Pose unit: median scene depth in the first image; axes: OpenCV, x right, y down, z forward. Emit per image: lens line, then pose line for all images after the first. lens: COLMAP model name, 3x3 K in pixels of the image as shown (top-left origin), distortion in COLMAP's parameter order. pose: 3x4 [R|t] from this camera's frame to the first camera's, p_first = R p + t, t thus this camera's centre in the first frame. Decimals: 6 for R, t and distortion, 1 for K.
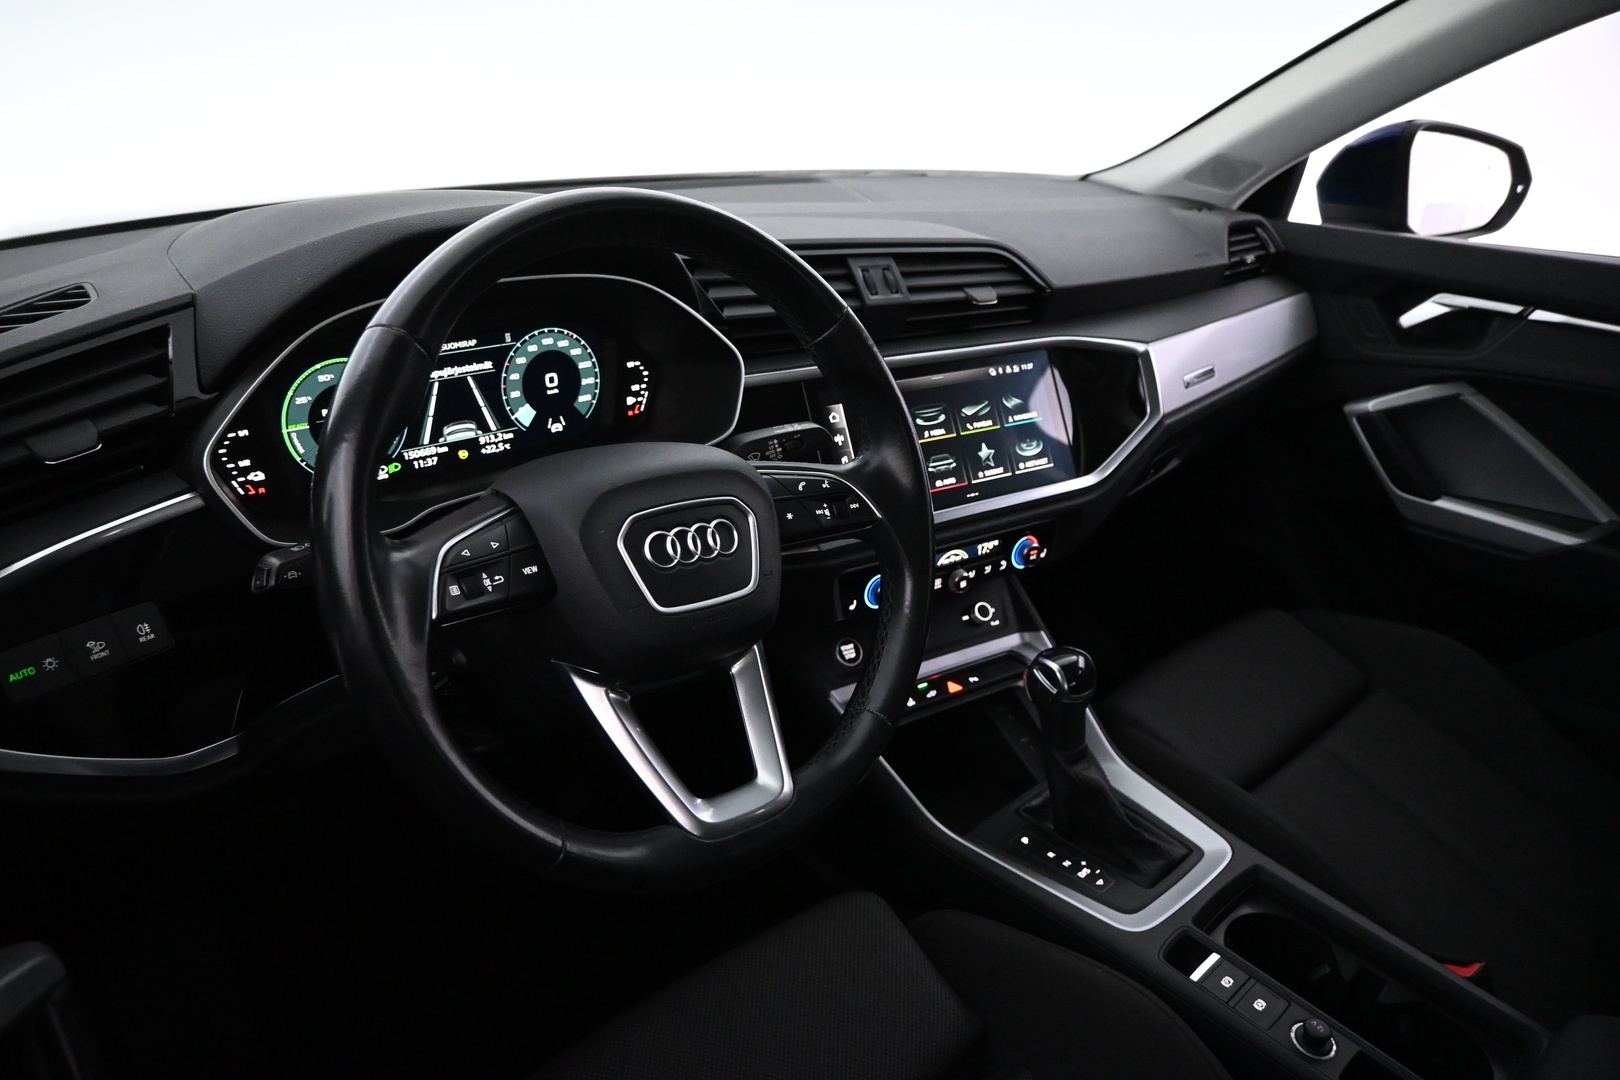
lens RADIAL K [[1106.5, 0, 810.0], [0, 1106.5, 540.0], [0, 0, 1]] dist [-0.004293, 0.002204]
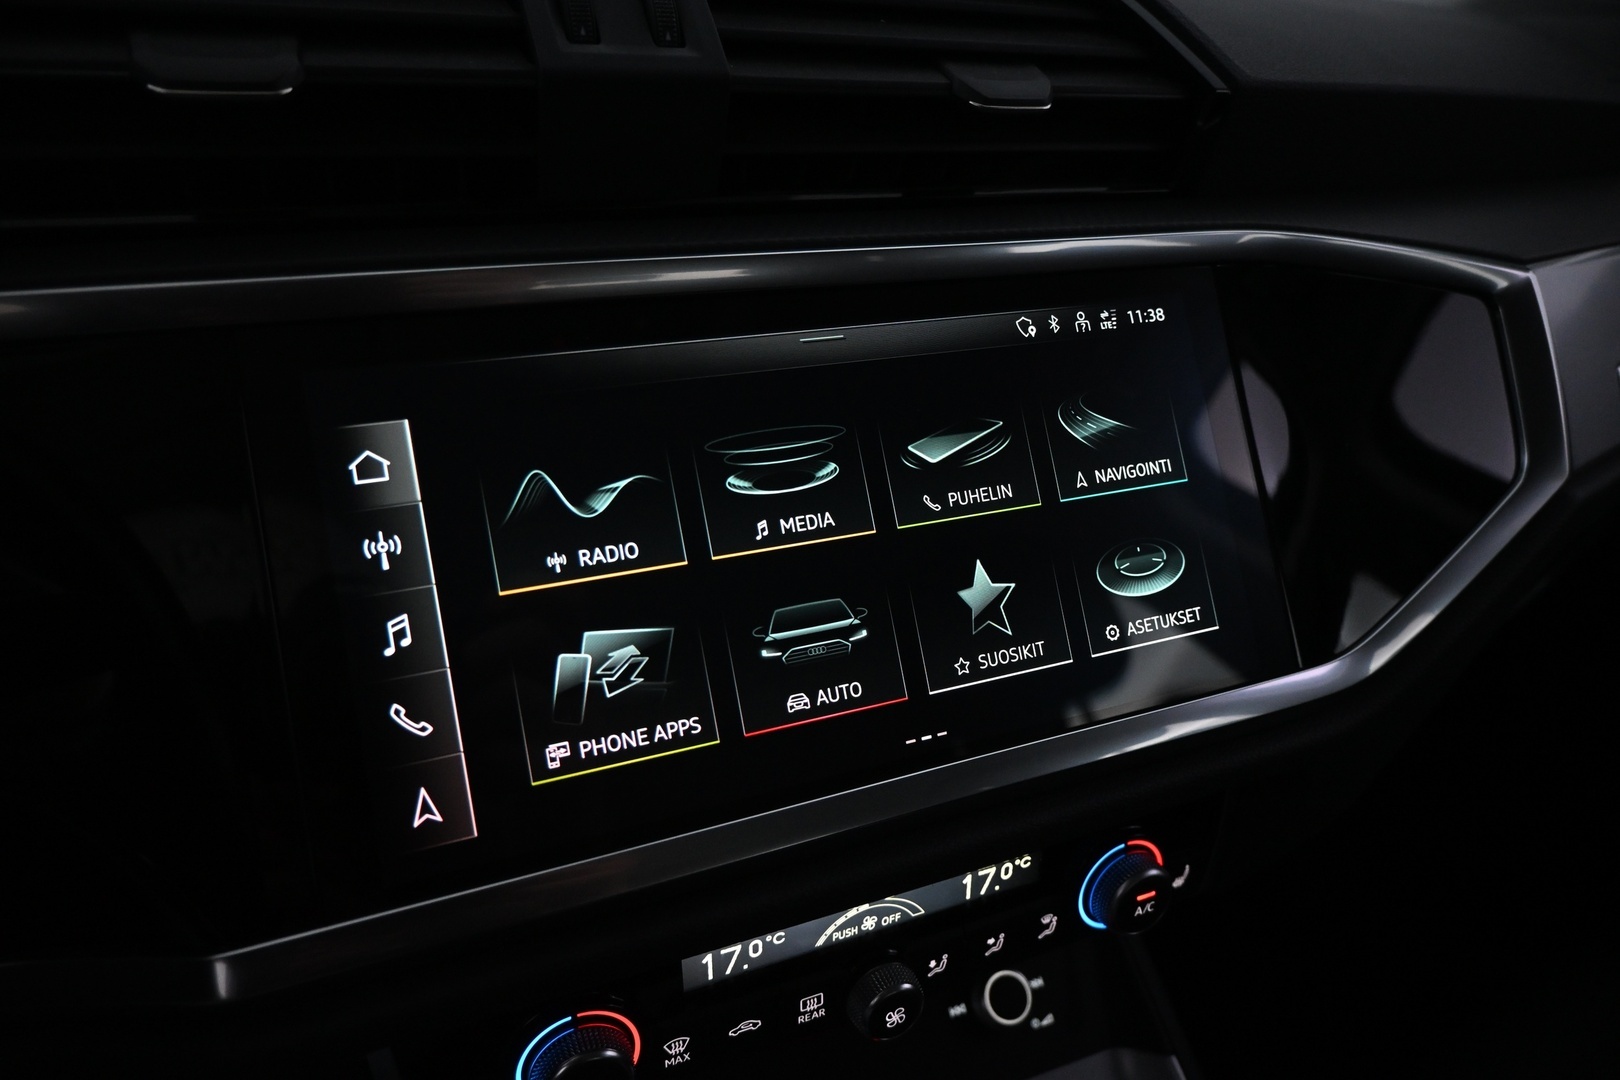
lens RADIAL K [[1106.5, 0, 810.0], [0, 1106.5, 540.0], [0, 0, 1]] dist [-0.004293, 0.002204]
pose [[0.988023, 0.038392, -0.149456, 0.167738], [-0.040740, 0.999089, -0.012676, -0.093500], [0.148834, 0.018613, 0.988687, 0.746530]]
